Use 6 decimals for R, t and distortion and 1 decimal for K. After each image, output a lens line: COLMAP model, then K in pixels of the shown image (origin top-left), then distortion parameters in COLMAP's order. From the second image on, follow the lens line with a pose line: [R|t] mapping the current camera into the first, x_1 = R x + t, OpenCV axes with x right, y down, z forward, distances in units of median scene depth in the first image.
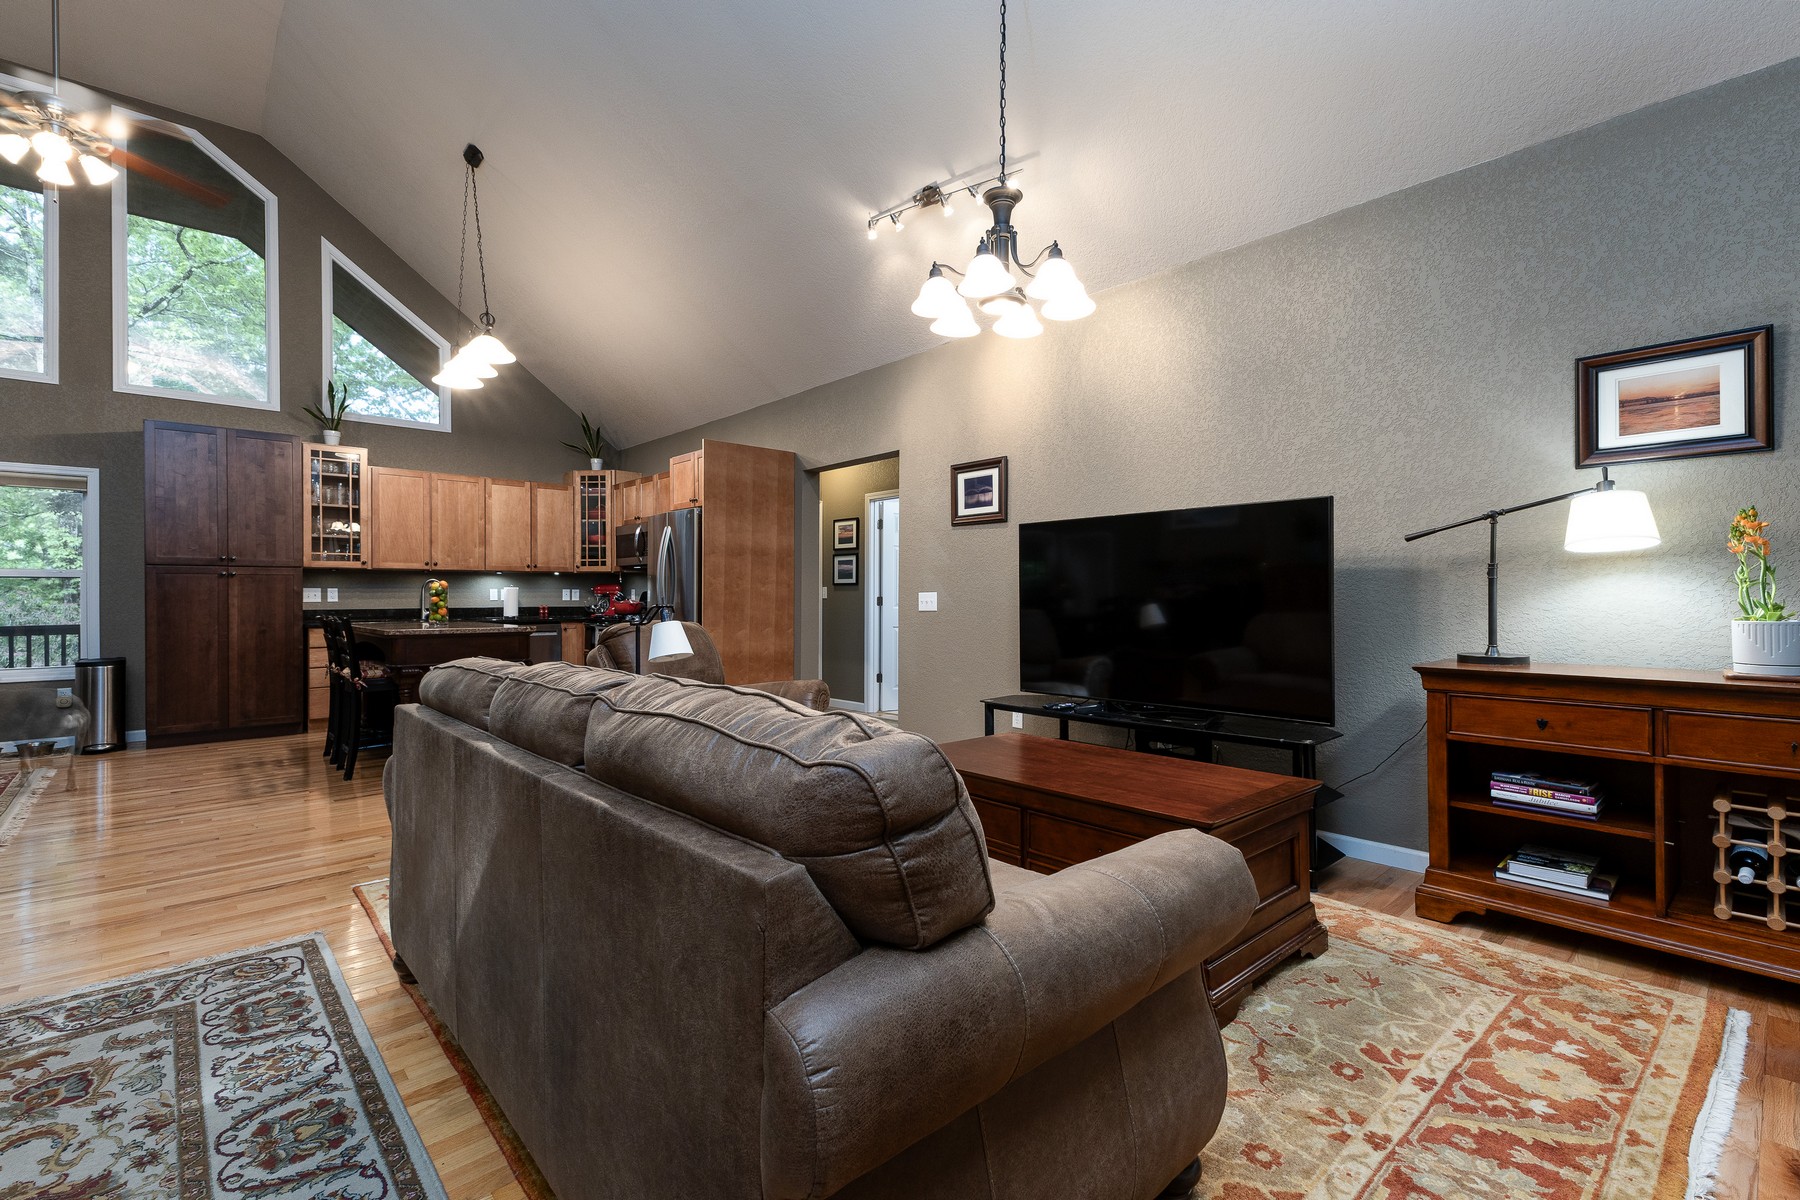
lens RADIAL K [[778.4, 0, 890.1], [0, 778.4, 597.8], [0, 0, 1]] dist [0.009810, -0.002872]
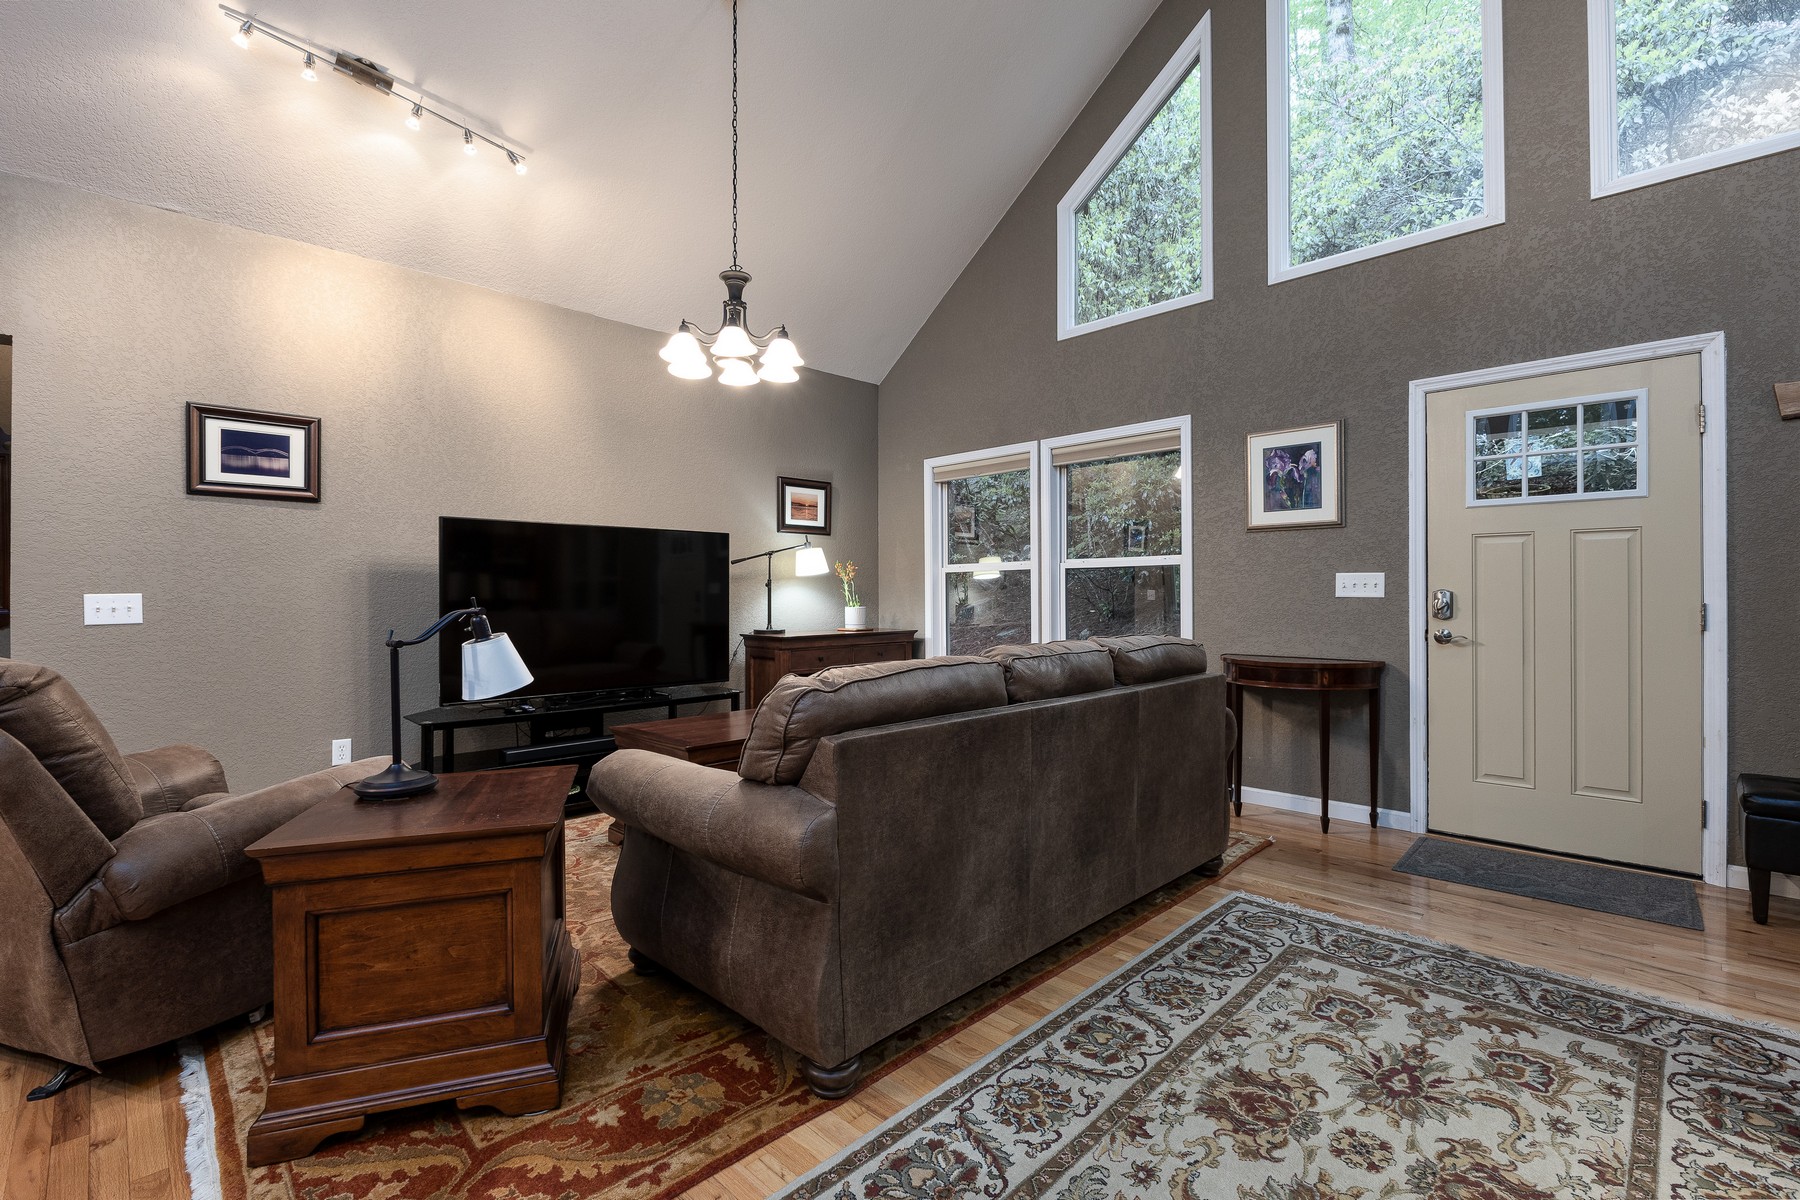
lens RADIAL K [[802.1, 0, 904.4], [0, 802.1, 591.1], [0, 0, 1]] dist [-0.000403, -0.002793]
pose [[-0.039557, 0.010323, 0.999164, -0.523840], [0.008642, 0.999913, -0.009989, 0.001759], [-0.999180, 0.008239, -0.039642, 0.358887]]
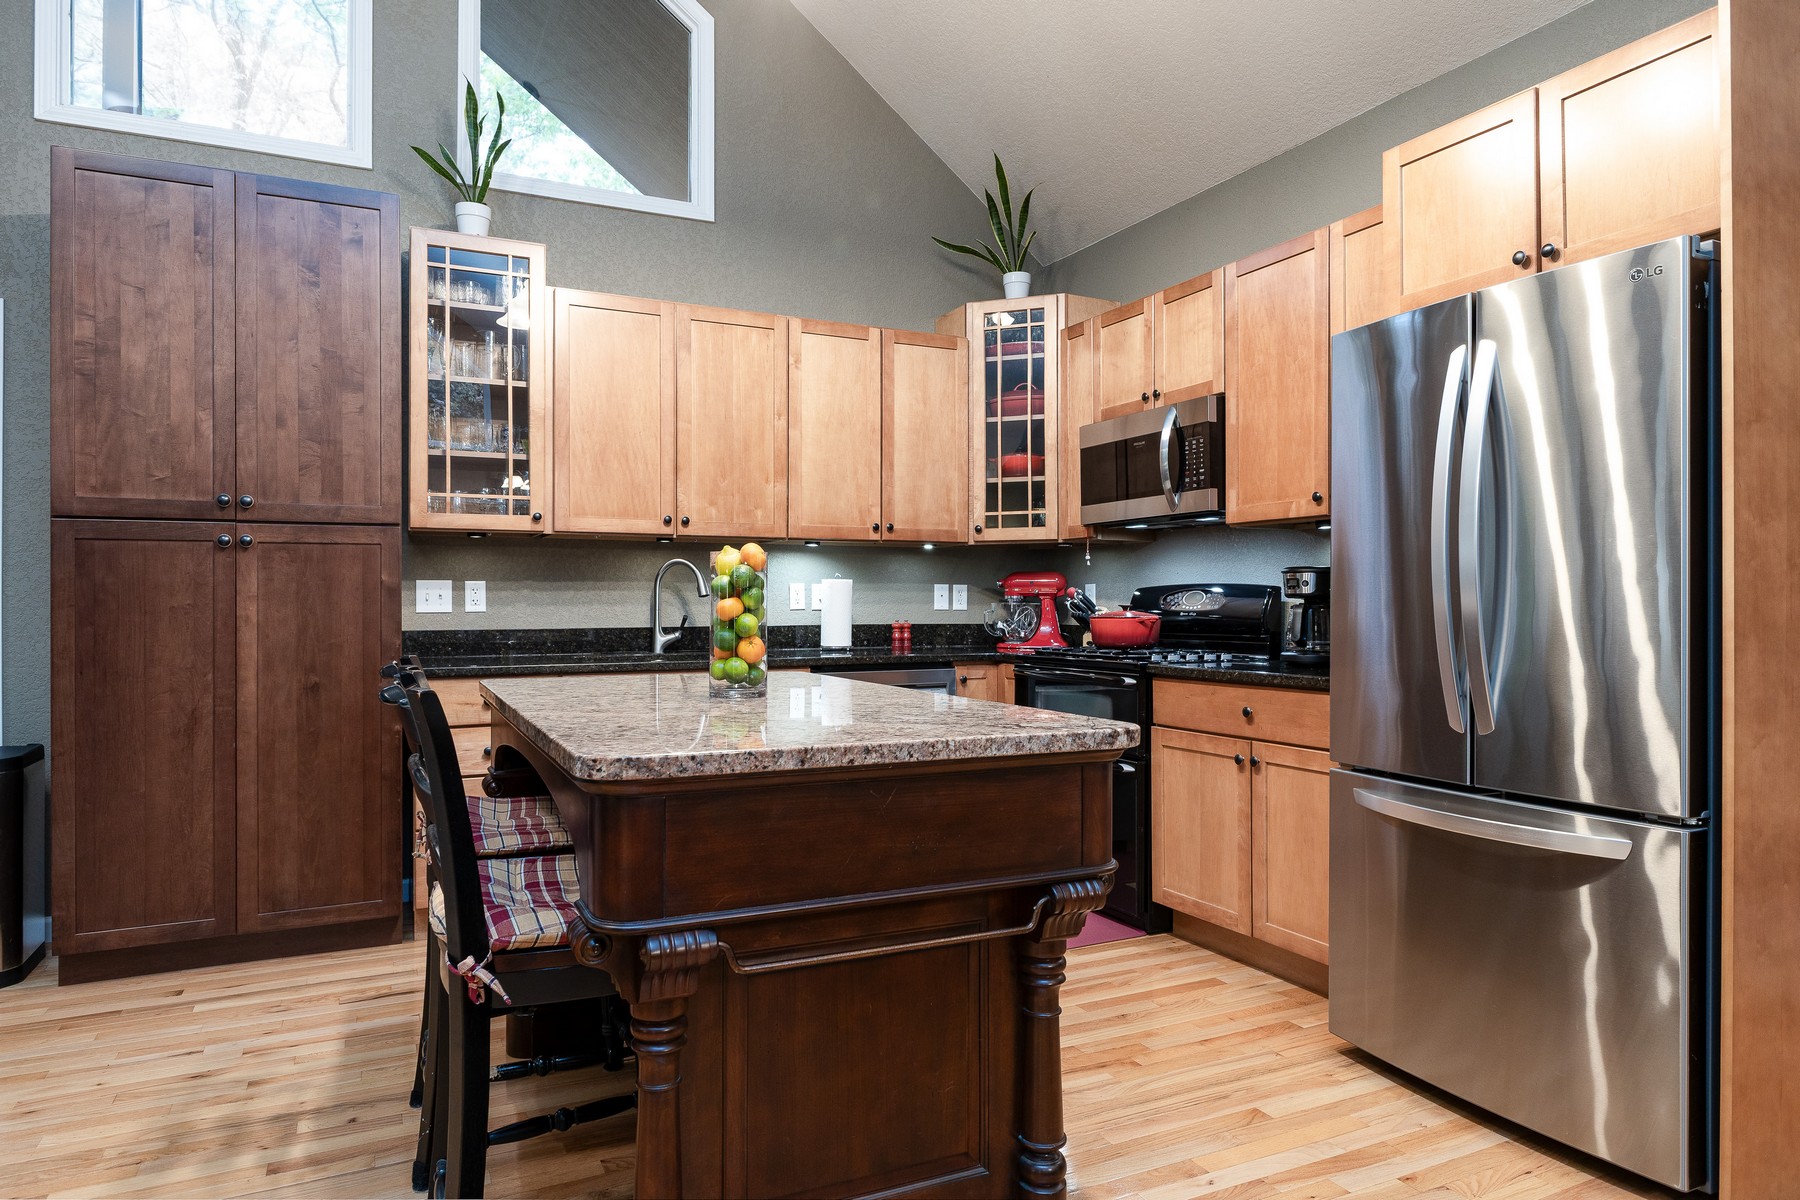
lens RADIAL K [[1106.6, 0, 891.3], [0, 1106.6, 603.9], [0, 0, 1]] dist [-0.020238, -0.000350]
pose [[0.954820, 0.002419, -0.297176, -0.370944], [-0.002538, 0.999997, -0.000015, 0.000182], [0.297175, 0.000769, 0.954823, 0.576516]]
